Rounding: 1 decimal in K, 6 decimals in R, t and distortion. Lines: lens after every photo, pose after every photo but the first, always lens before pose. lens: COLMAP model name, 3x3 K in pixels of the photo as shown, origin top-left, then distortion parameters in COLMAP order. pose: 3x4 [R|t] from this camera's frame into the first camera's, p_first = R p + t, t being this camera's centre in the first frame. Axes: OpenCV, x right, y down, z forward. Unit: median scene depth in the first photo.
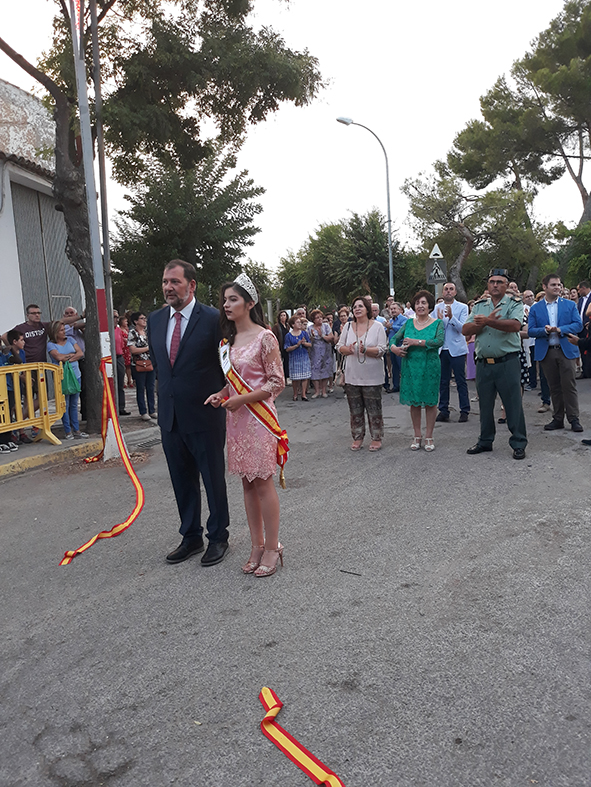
lens RADIAL K [[645.1, 0, 296.6], [0, 645.1, 393.5], [0, 0, 1]] dist [-0.040902, 0.038076]
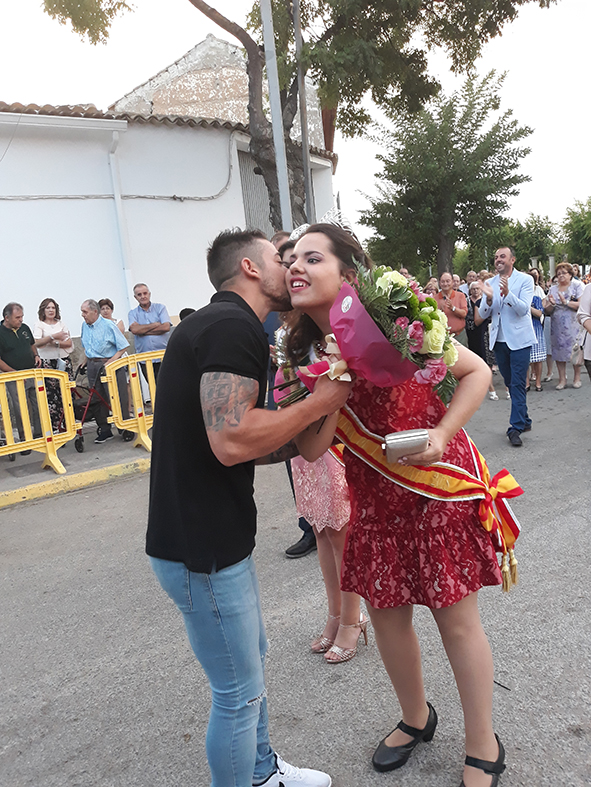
lens RADIAL K [[645.1, 0, 305.9], [0, 645.1, 392.7], [0, 0, 1]] dist [-0.040902, 0.038076]
pose [[0.913899, 0.025422, -0.405145, 0.060051], [-0.002985, 0.998431, 0.055914, -0.016875], [0.405931, -0.049890, 0.912541, 0.128791]]
